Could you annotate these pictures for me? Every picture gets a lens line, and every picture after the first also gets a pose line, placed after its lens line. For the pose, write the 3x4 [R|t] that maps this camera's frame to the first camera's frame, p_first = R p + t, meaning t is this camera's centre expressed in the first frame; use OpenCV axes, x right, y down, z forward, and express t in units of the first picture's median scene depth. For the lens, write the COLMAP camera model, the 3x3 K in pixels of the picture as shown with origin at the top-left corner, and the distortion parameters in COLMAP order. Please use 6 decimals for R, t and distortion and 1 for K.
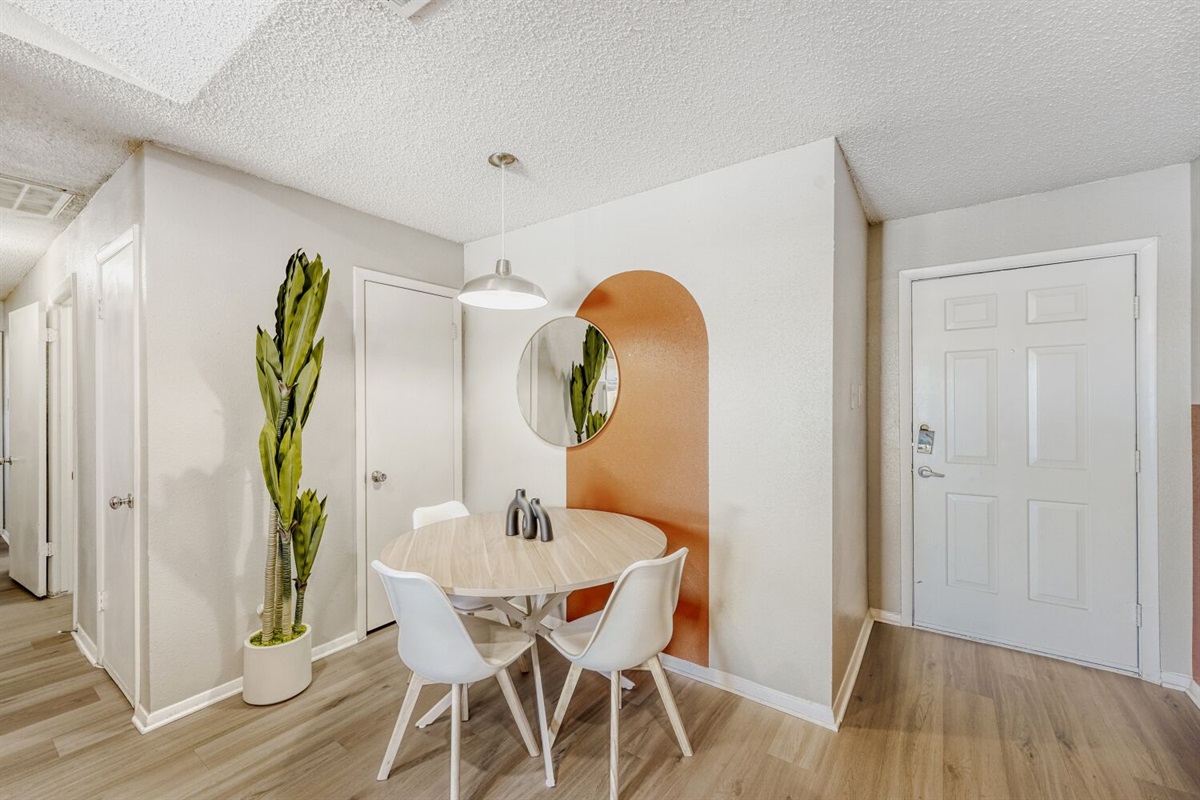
lens RADIAL K [[486.6, 0, 595.2], [0, 486.6, 396.9], [0, 0, 1]] dist [-0.000265, 0.000230]
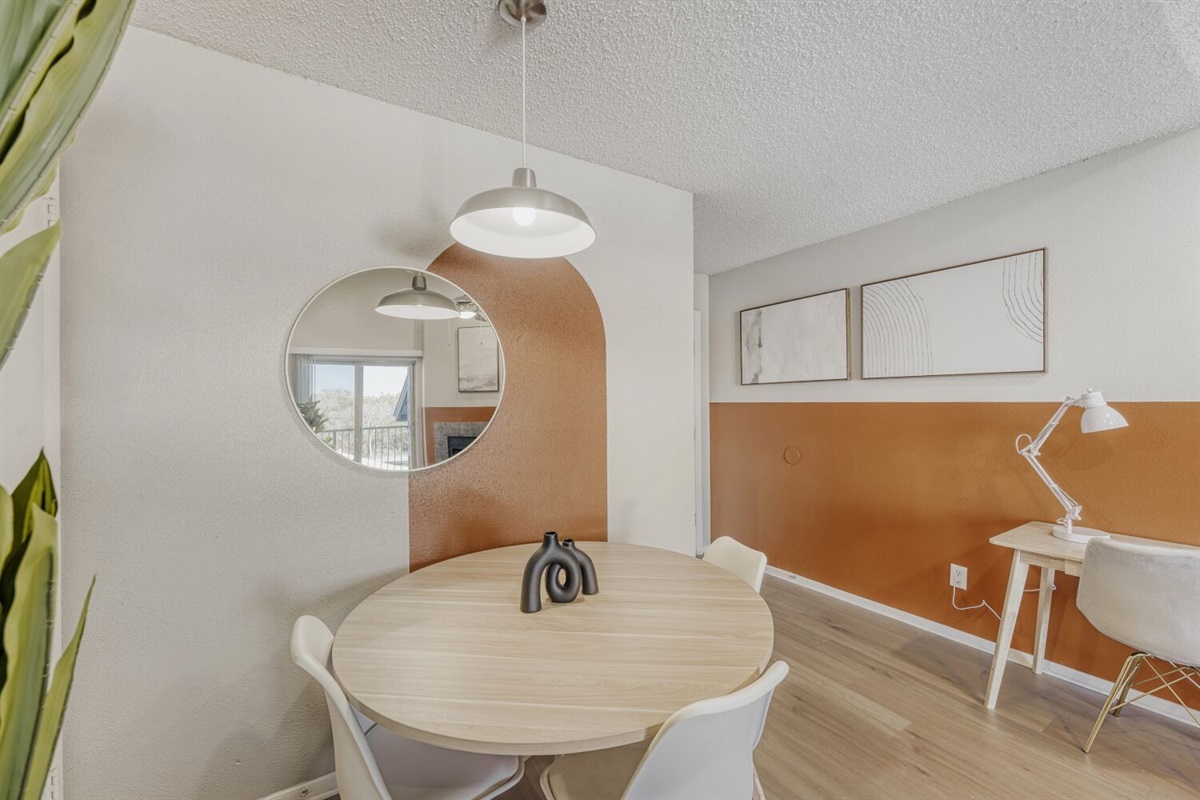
lens RADIAL K [[486.6, 0, 595.2], [0, 486.6, 396.9], [0, 0, 1]] dist [-0.000265, 0.000230]
pose [[0.387566, 0.009627, 0.921792, -0.720002], [0.006141, 0.999896, -0.013025, 0.015571], [-0.921822, 0.010708, 0.387466, 0.672303]]
